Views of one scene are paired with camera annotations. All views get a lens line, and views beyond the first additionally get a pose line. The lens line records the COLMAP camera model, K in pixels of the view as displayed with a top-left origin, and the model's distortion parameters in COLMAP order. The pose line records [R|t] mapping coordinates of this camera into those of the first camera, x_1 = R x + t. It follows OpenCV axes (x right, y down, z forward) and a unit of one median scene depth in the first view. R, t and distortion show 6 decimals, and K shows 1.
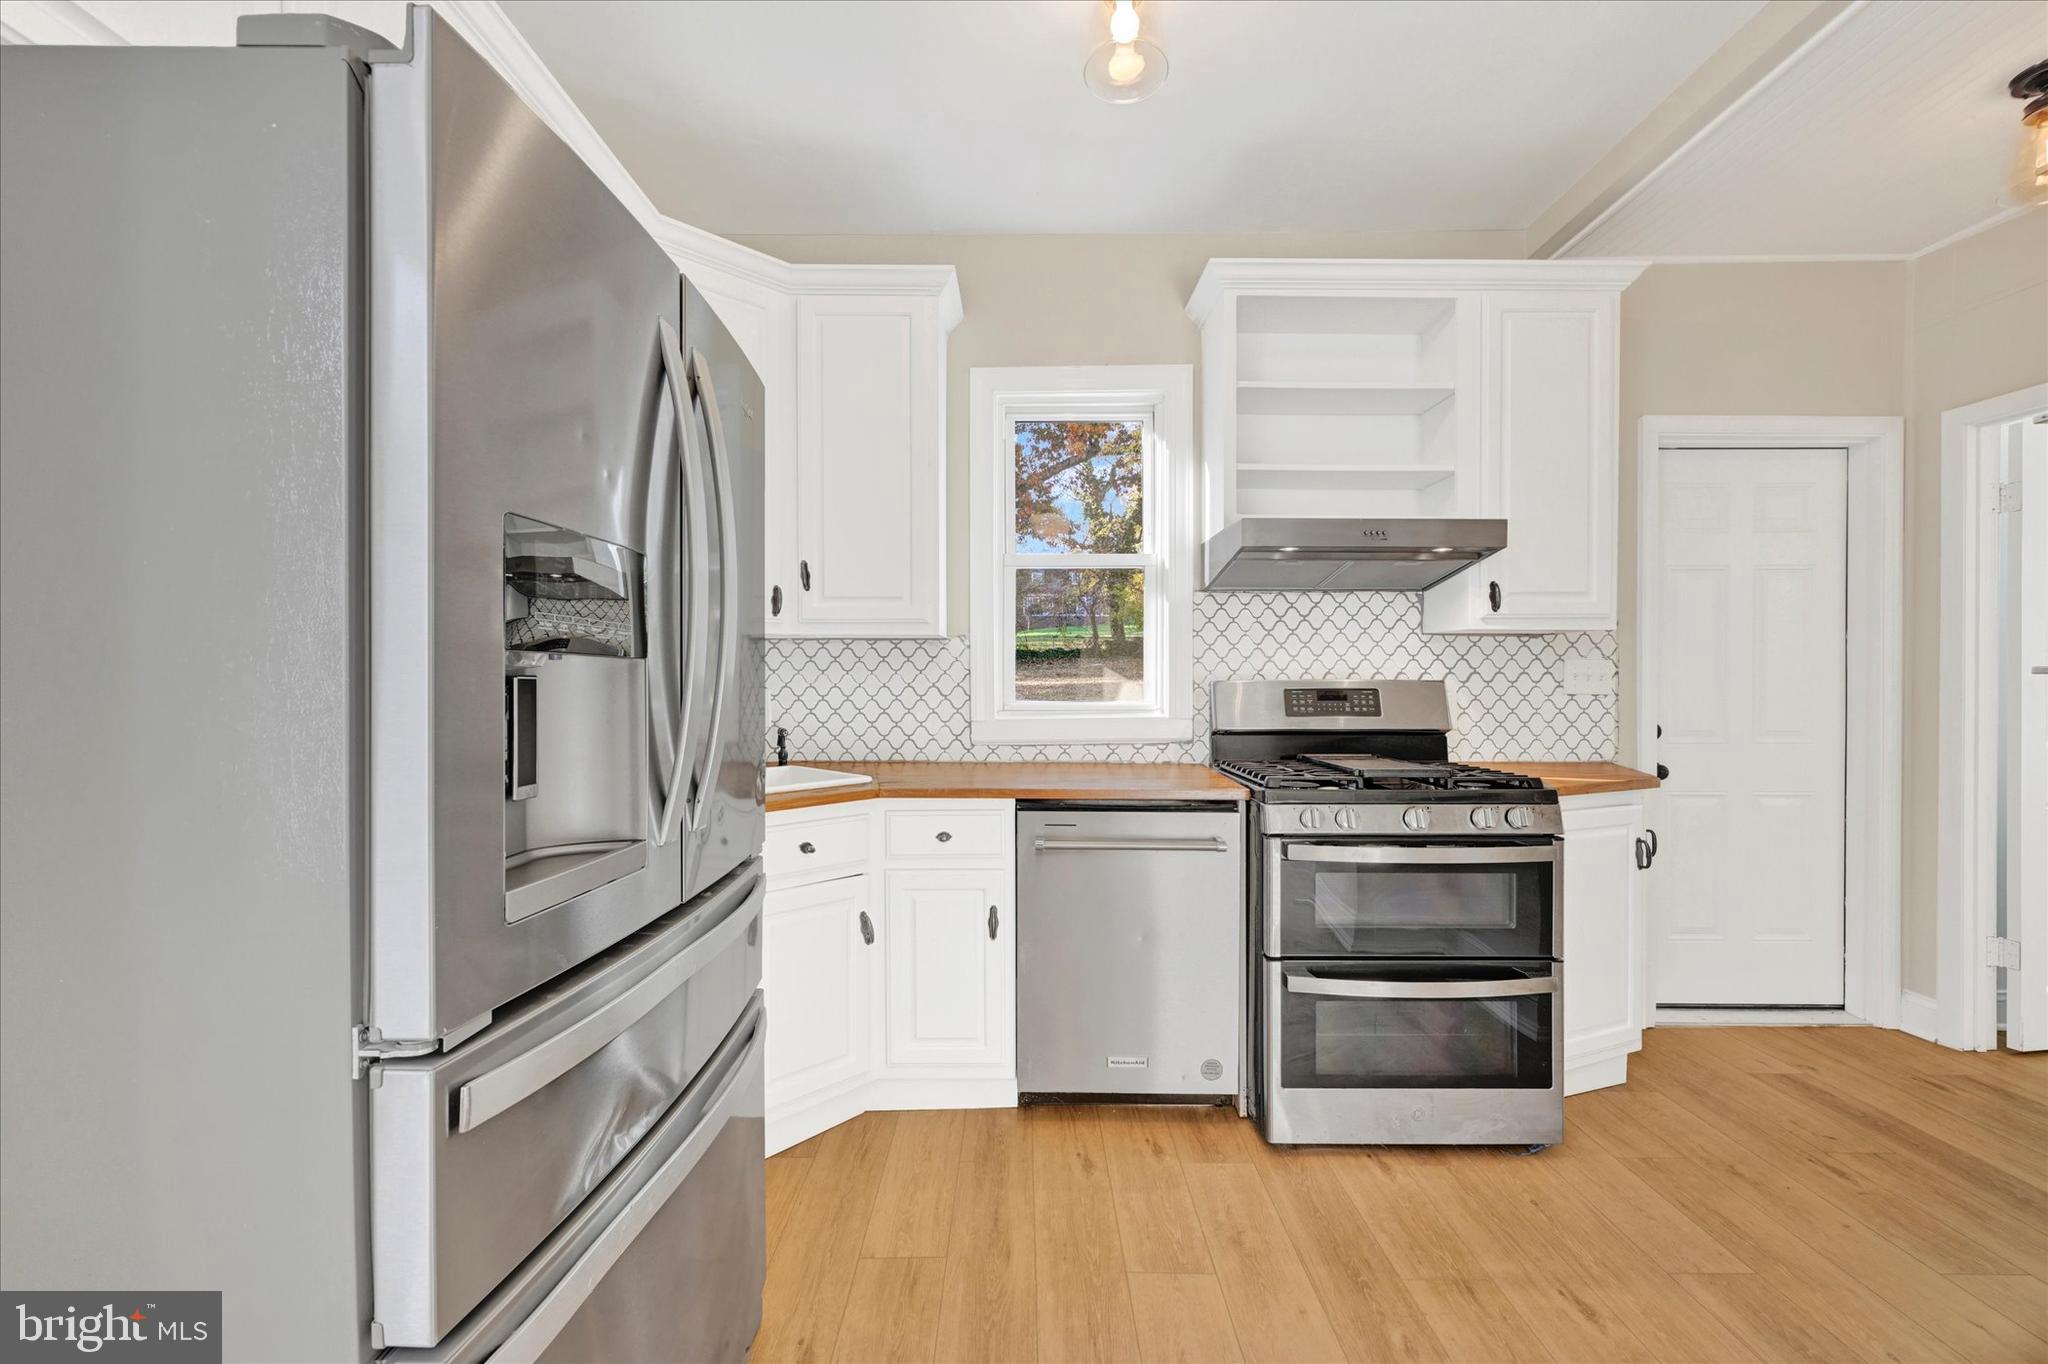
lens RADIAL K [[838.4, 0, 1030.9], [0, 838.4, 685.7], [0, 0, 1]] dist [0.000122, -0.000405]
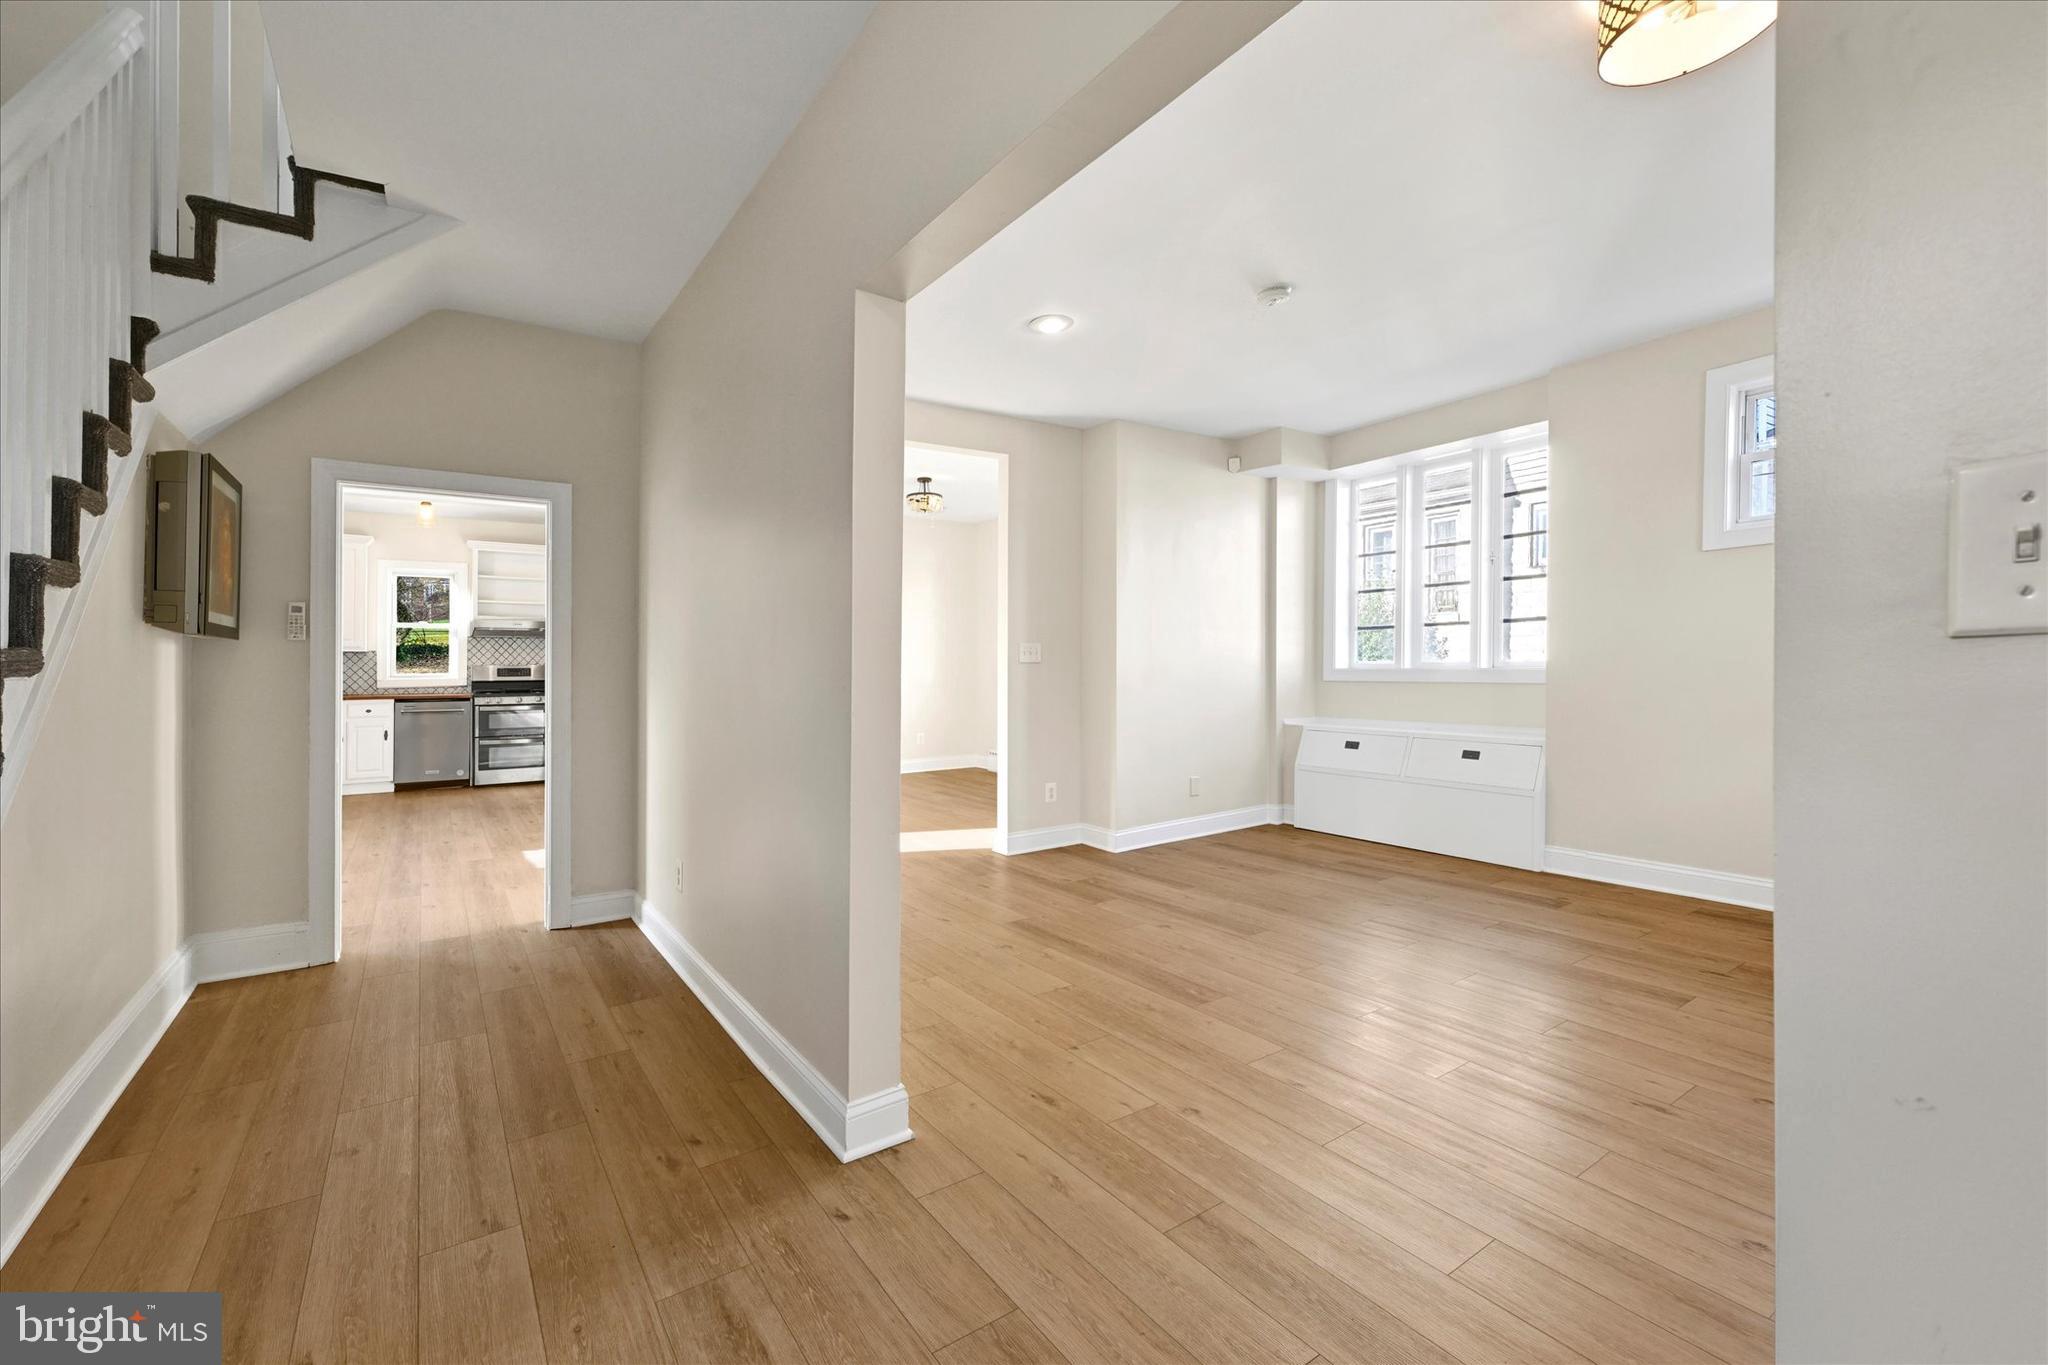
lens RADIAL K [[838.4, 0, 1012.1], [0, 838.4, 661.1], [0, 0, 1]] dist [0.000122, -0.000405]
pose [[0.823314, 0.000637, 0.567585, 0.097191], [0.007579, 0.999898, -0.012115, 0.028268], [-0.567535, 0.014276, 0.823226, -2.755824]]
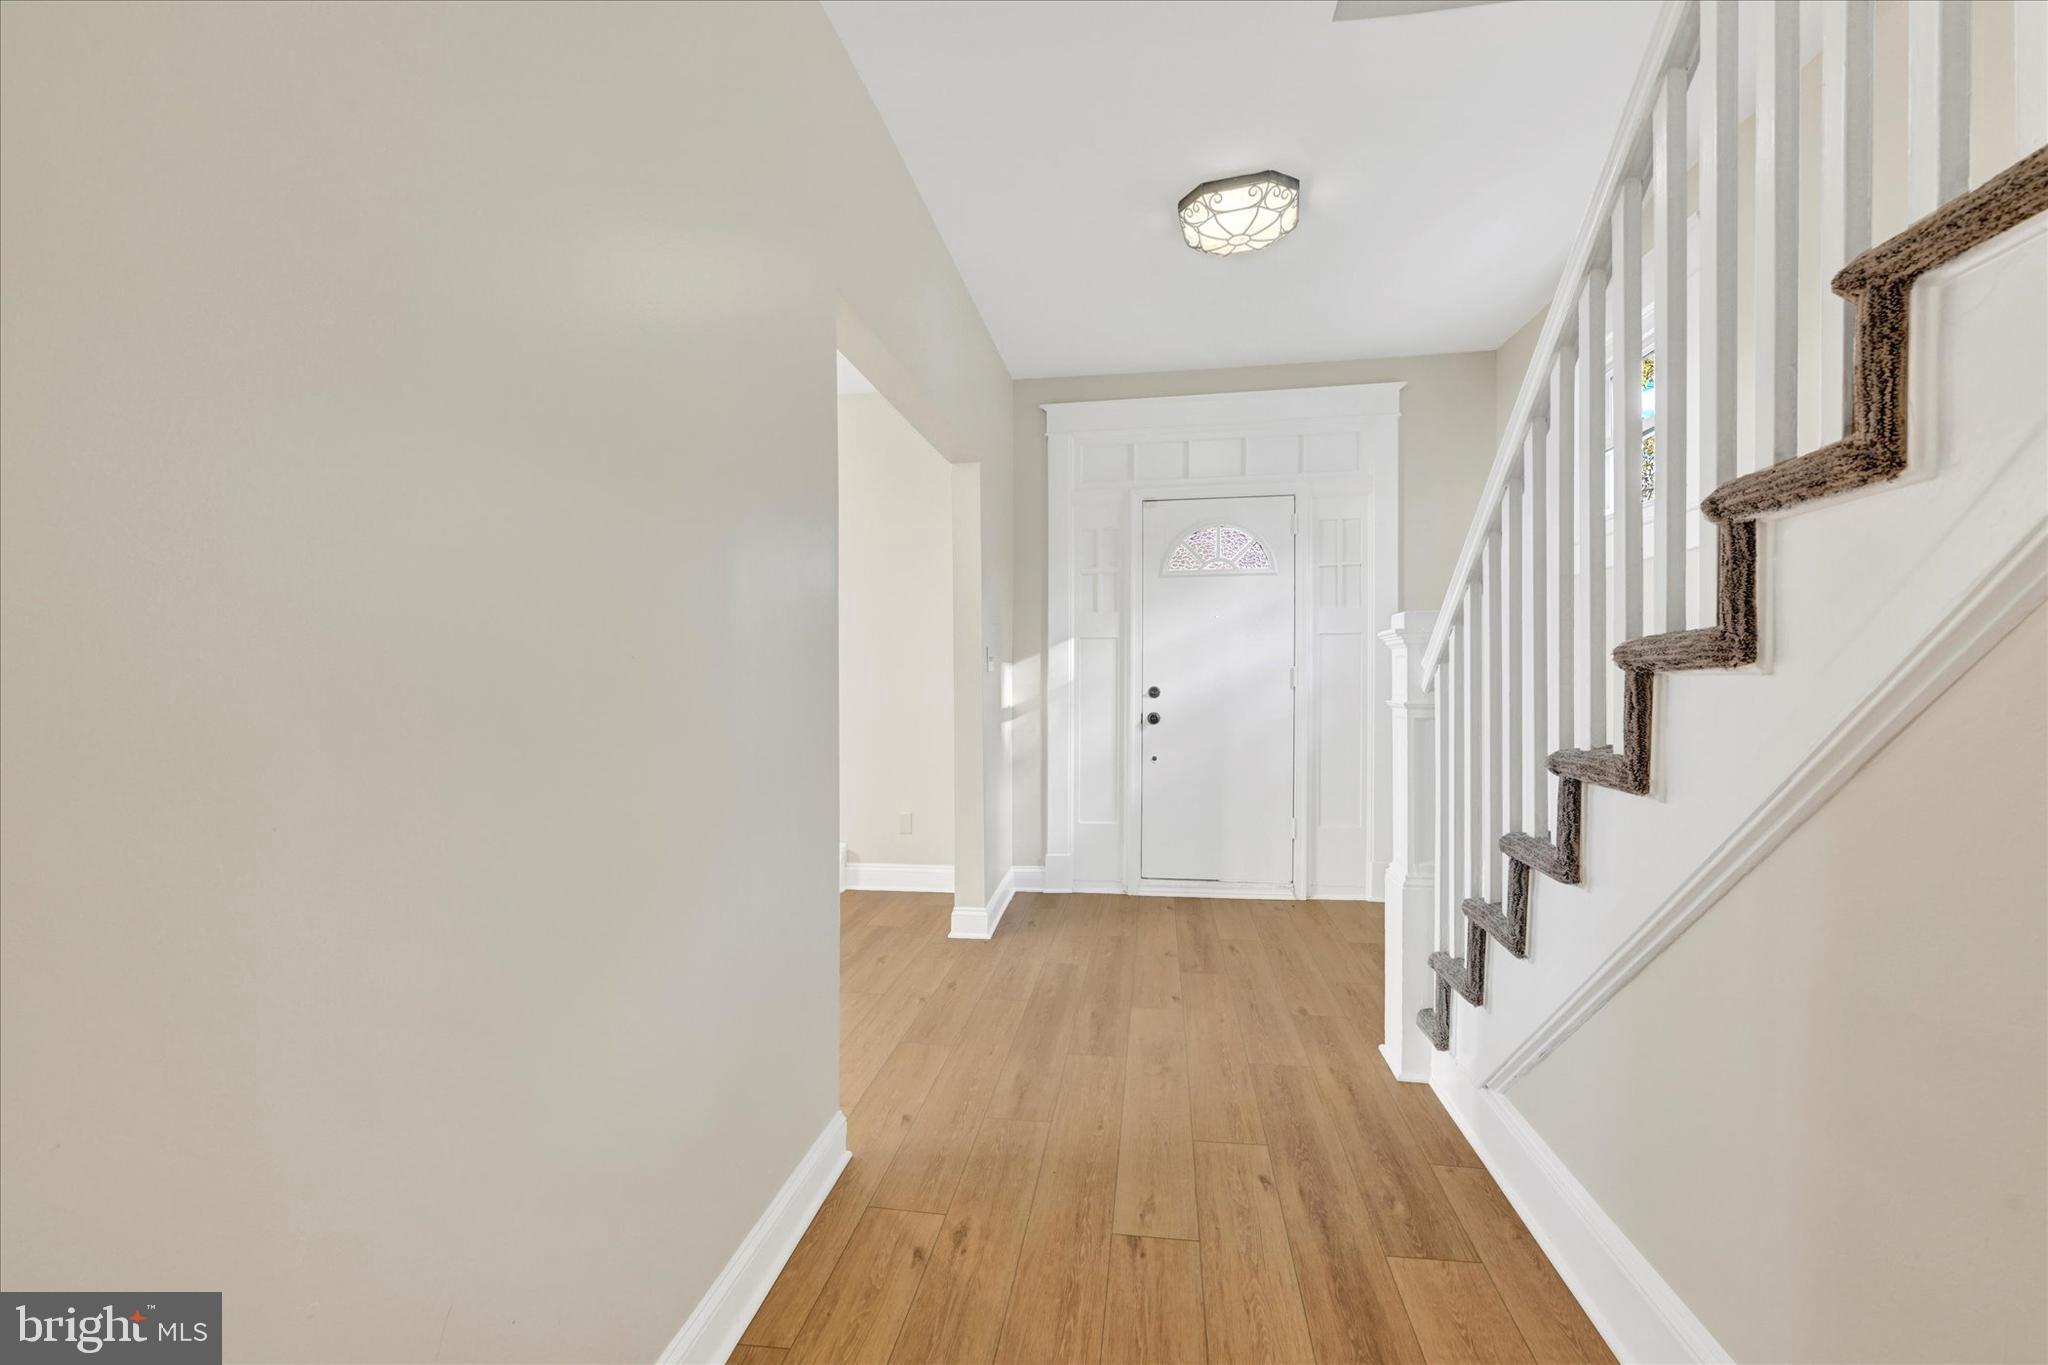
lens RADIAL K [[838.4, 0, 1027.5], [0, 838.4, 677.1], [0, 0, 1]] dist [0.000122, -0.000405]
pose [[-0.985725, 0.017405, 0.167462, 0.125828], [0.019630, 0.999740, 0.011641, -0.002465], [-0.167215, 0.014763, -0.985810, 4.594064]]
